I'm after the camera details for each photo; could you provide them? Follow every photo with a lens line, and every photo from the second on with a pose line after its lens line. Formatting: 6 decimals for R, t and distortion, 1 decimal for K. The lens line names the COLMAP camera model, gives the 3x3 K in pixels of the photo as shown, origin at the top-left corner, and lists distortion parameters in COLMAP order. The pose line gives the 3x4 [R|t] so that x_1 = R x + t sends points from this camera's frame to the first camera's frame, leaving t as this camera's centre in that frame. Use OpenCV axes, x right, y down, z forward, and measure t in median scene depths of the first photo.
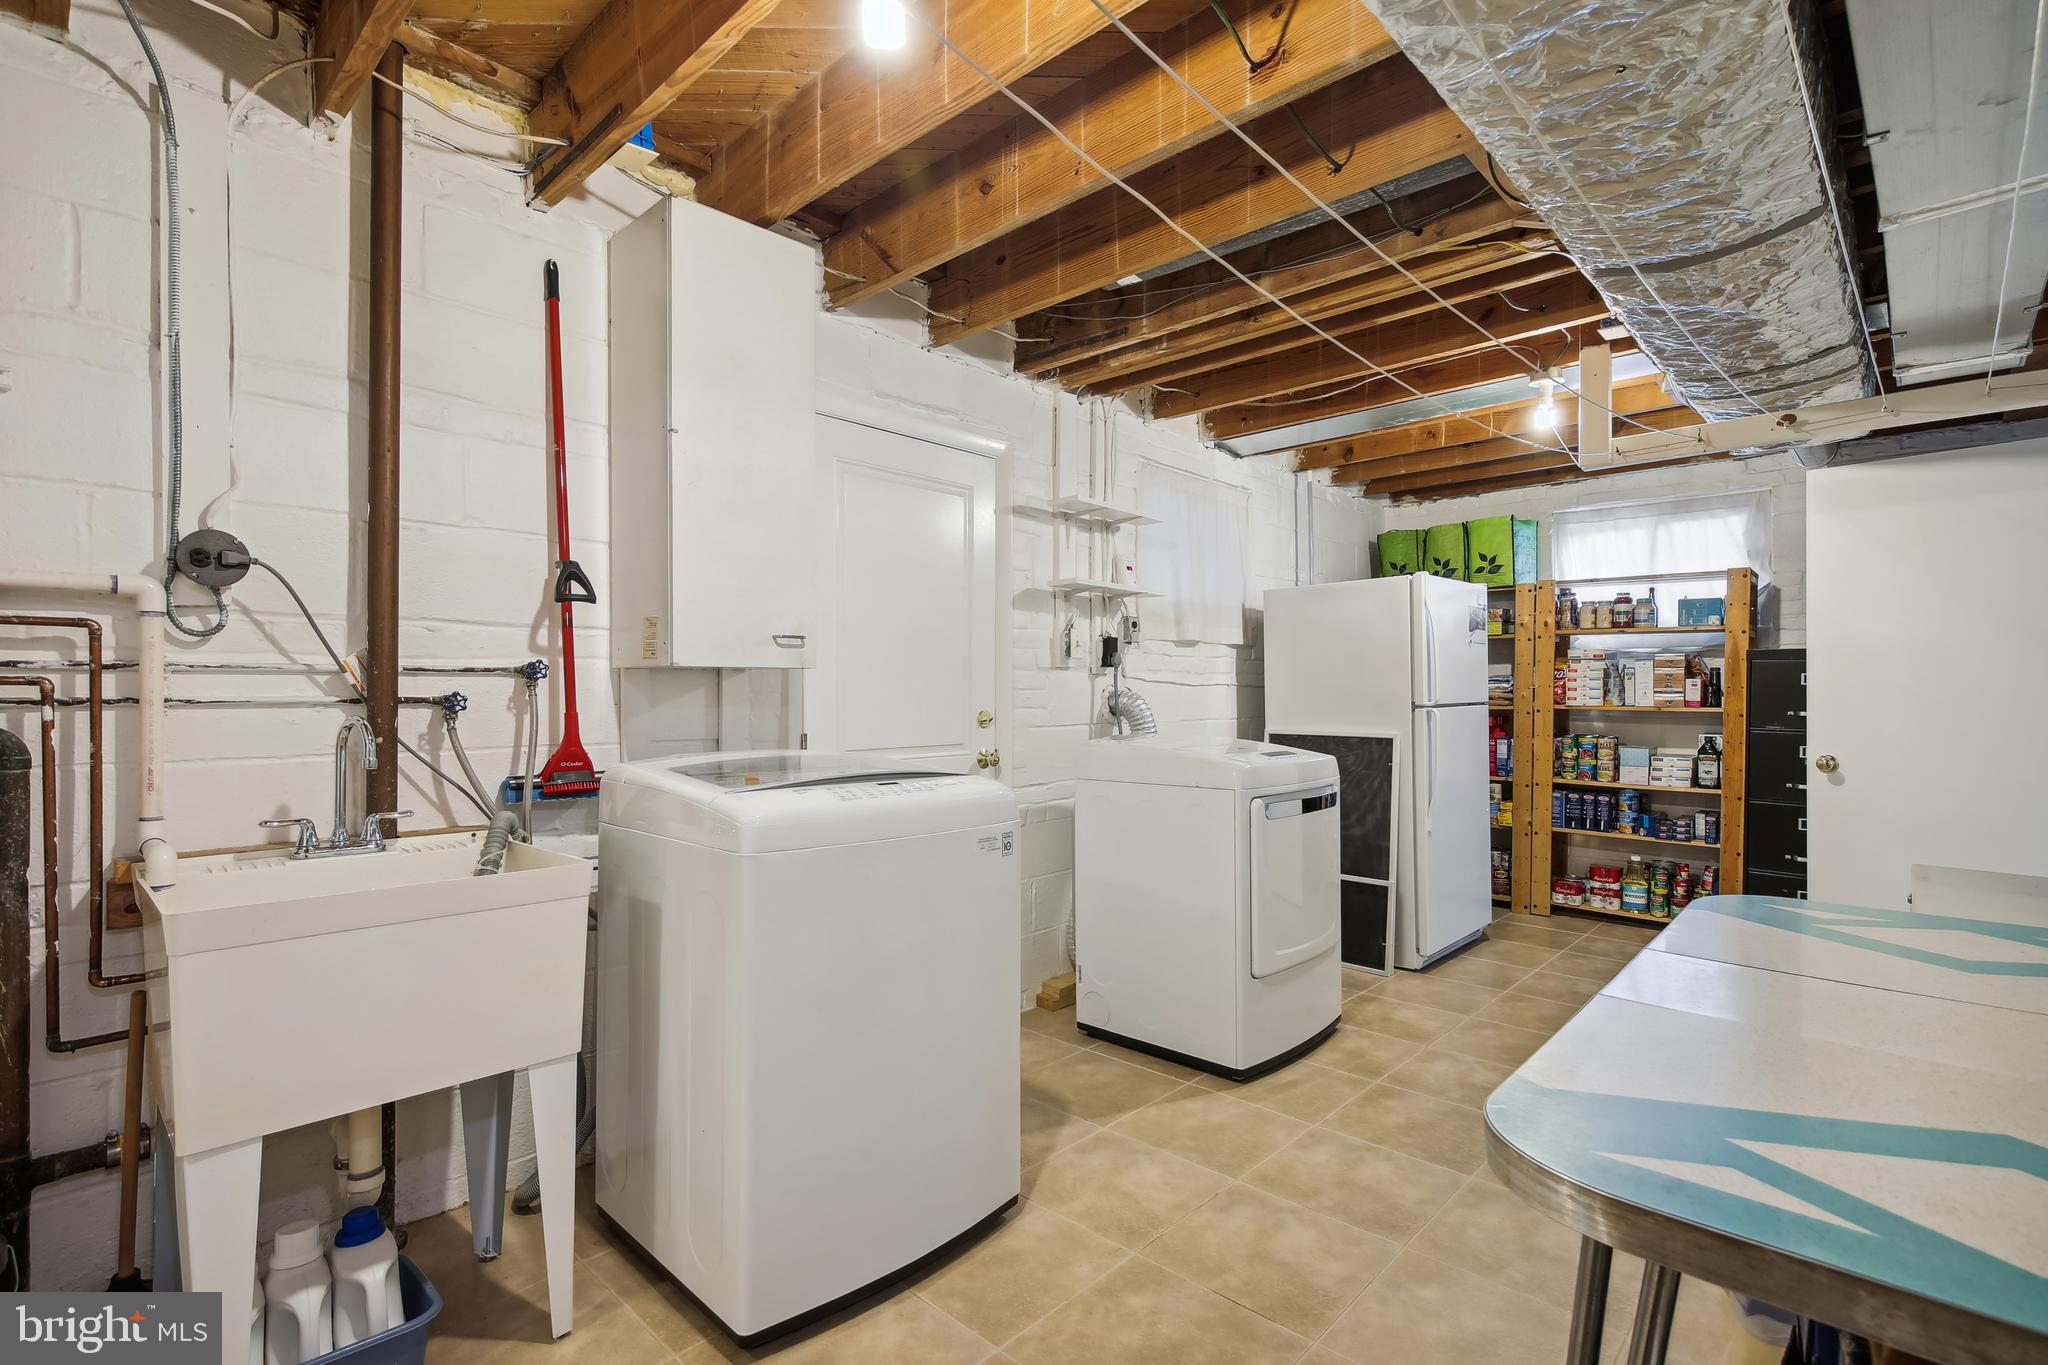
lens RADIAL K [[938.2, 0, 1033.6], [0, 938.2, 670.3], [0, 0, 1]] dist [0.001673, 0.000363]
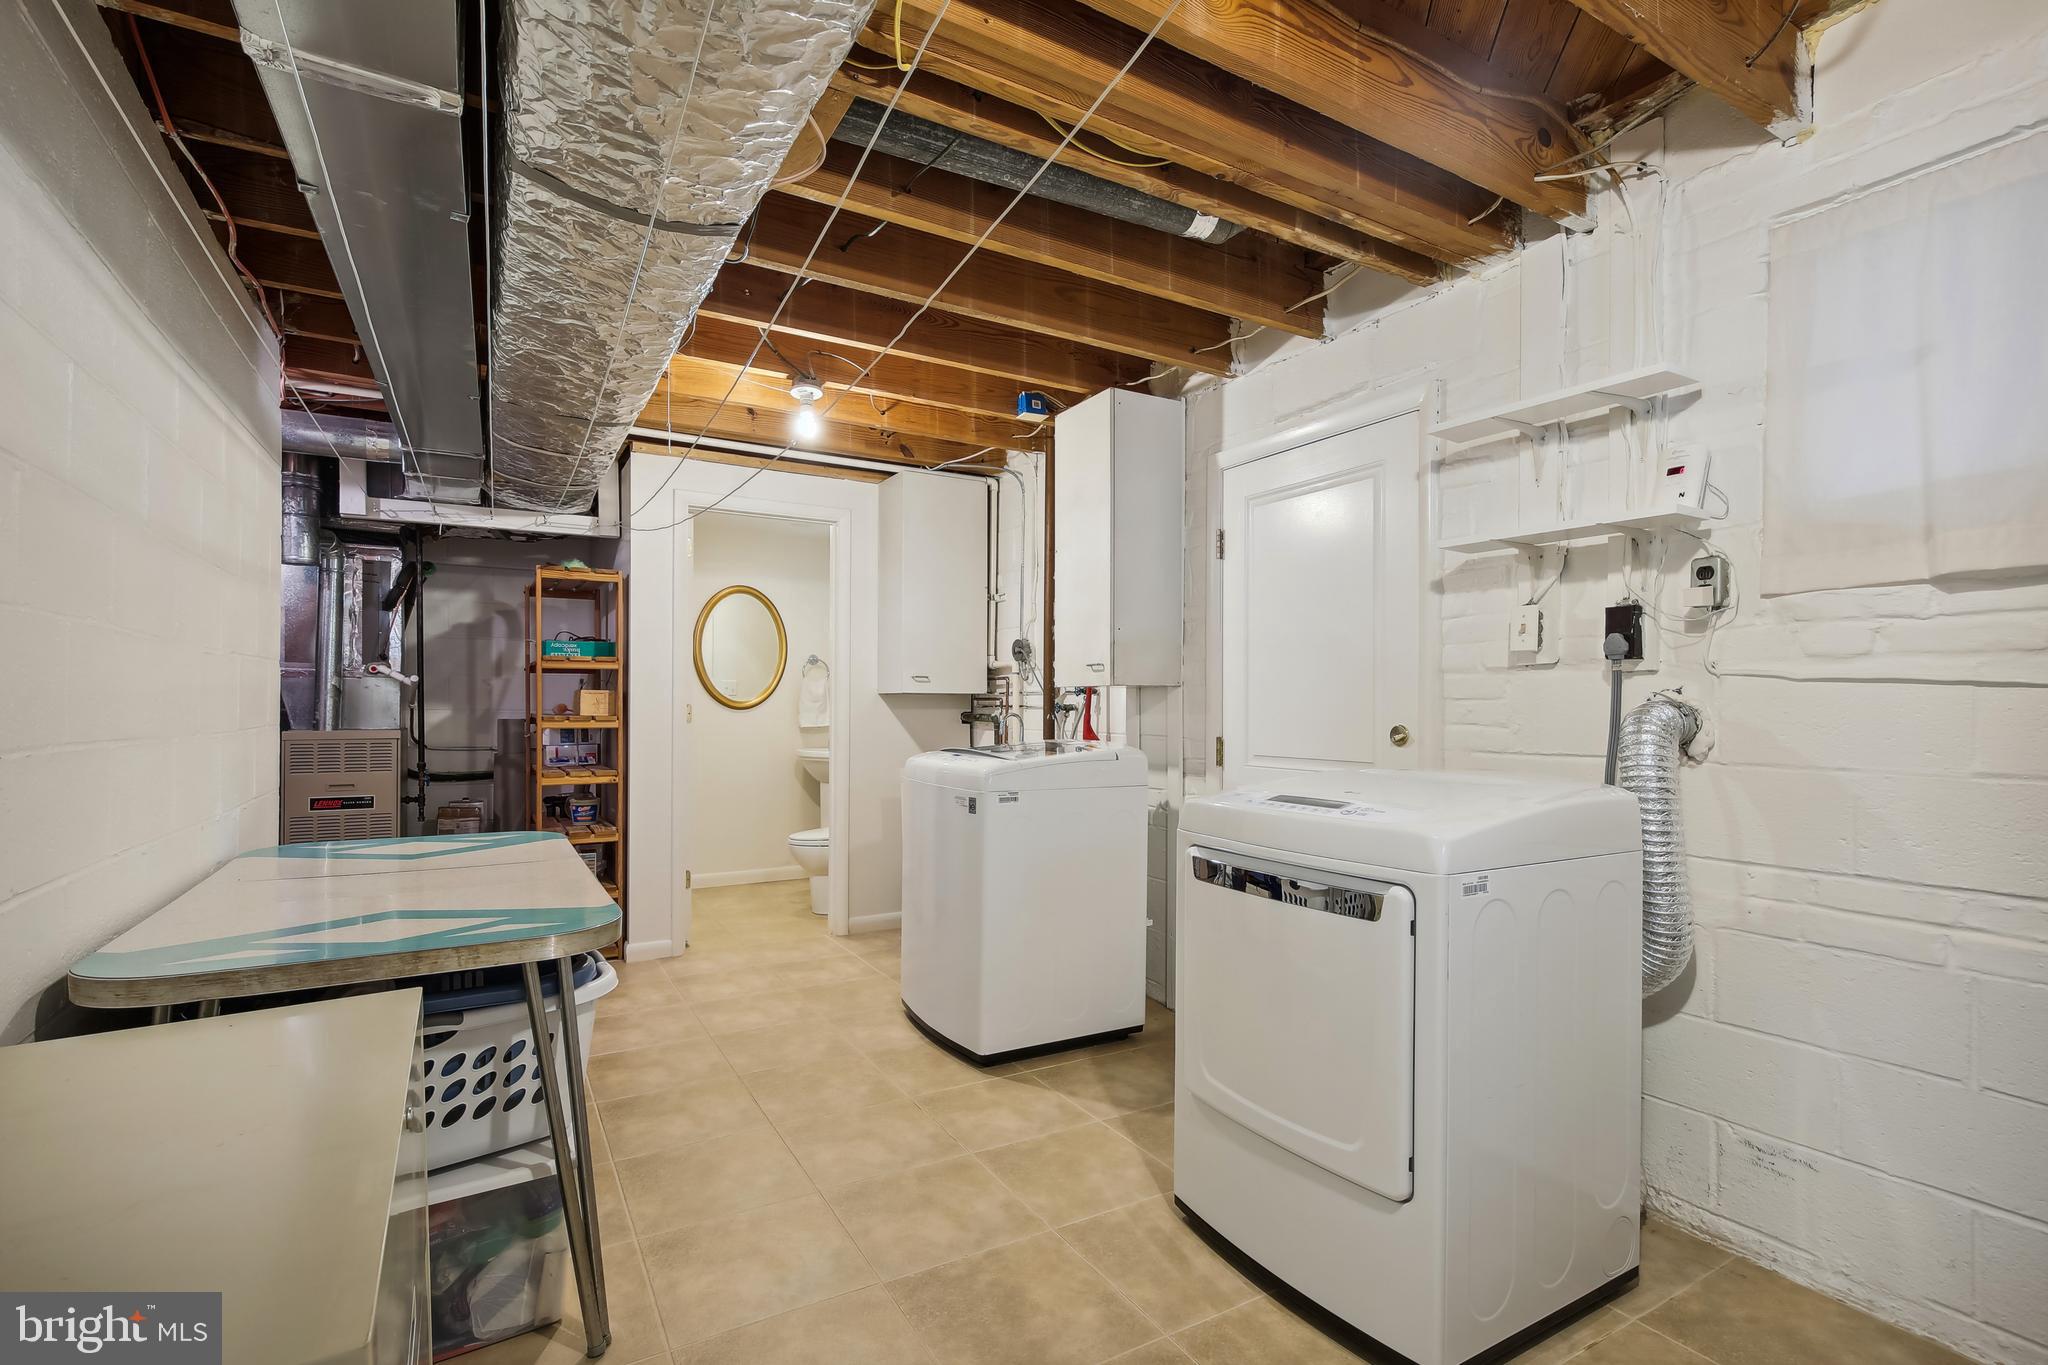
lens RADIAL K [[950.4, 0, 1021.9], [0, 950.4, 710.1], [0, 0, 1]] dist [-0.000180, -0.000073]
pose [[-0.282404, 0.001410, -0.959294, 1.095276], [0.008812, 0.999961, -0.001124, 0.036268], [0.959255, -0.008770, -0.282405, 1.210093]]
